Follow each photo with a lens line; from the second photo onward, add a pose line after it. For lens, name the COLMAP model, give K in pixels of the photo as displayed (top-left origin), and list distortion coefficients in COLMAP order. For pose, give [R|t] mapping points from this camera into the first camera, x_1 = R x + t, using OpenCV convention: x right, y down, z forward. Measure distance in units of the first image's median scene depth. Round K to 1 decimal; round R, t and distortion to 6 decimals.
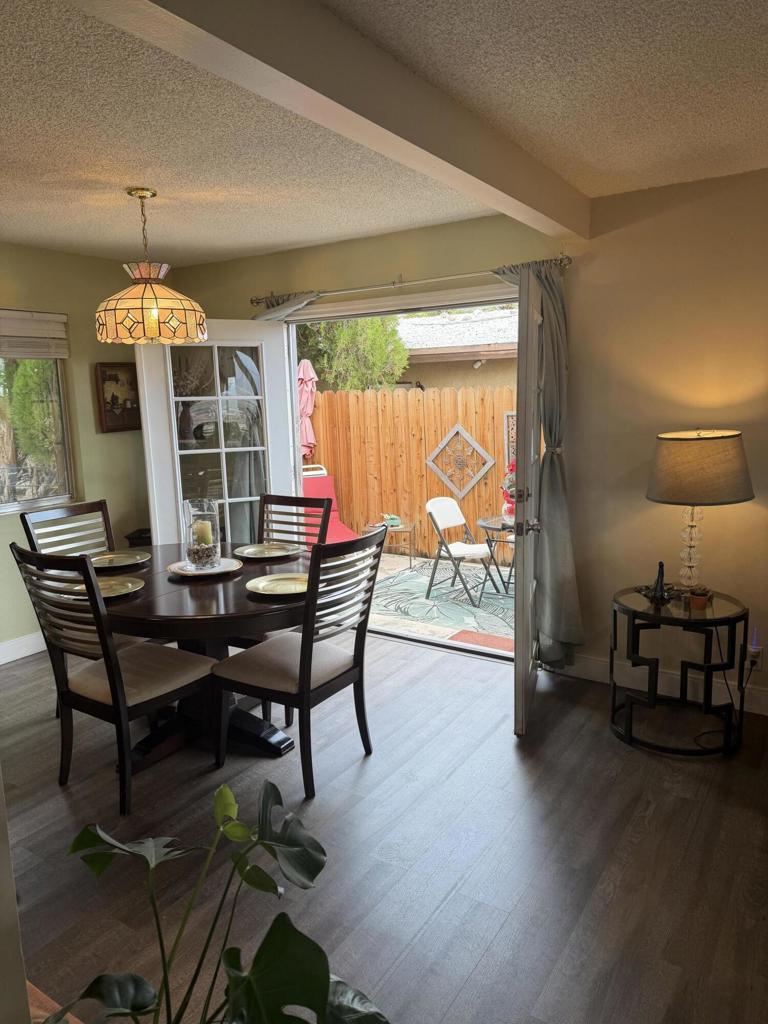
lens RADIAL K [[716.3, 0, 384.0], [0, 716.3, 512.0], [0, 0, 1]] dist [0.027610, -0.002247]
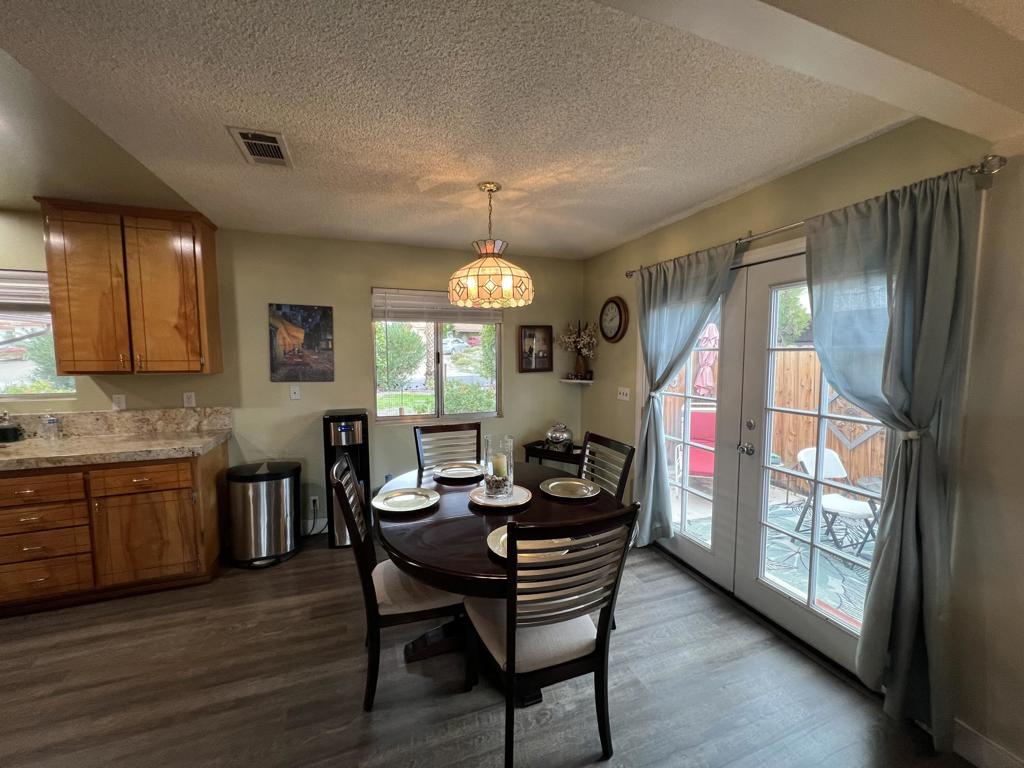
lens RADIAL K [[411.9, 0, 512.9], [0, 411.9, 386.0], [0, 0, 1]] dist [0.002264, 0.000314]
pose [[0.800395, 0.072217, -0.595107, 0.067872], [-0.113875, 0.992958, -0.032660, -0.036749], [0.588557, 0.093909, 0.802983, 0.219660]]
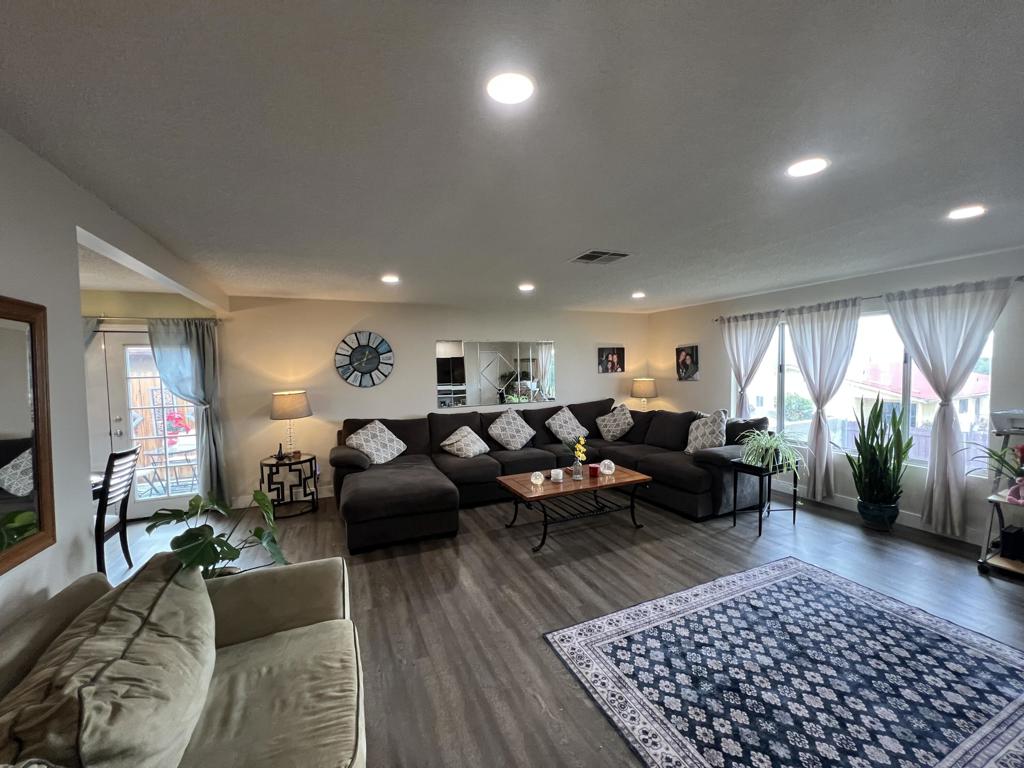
lens RADIAL K [[409.2, 0, 512.1], [0, 409.2, 388.1], [0, 0, 1]] dist [0.000797, -0.000335]
pose [[0.548068, -0.033357, 0.835768, -0.168345], [0.140633, 0.988655, -0.052764, 0.031578], [-0.824526, 0.146455, 0.546542, -0.224391]]
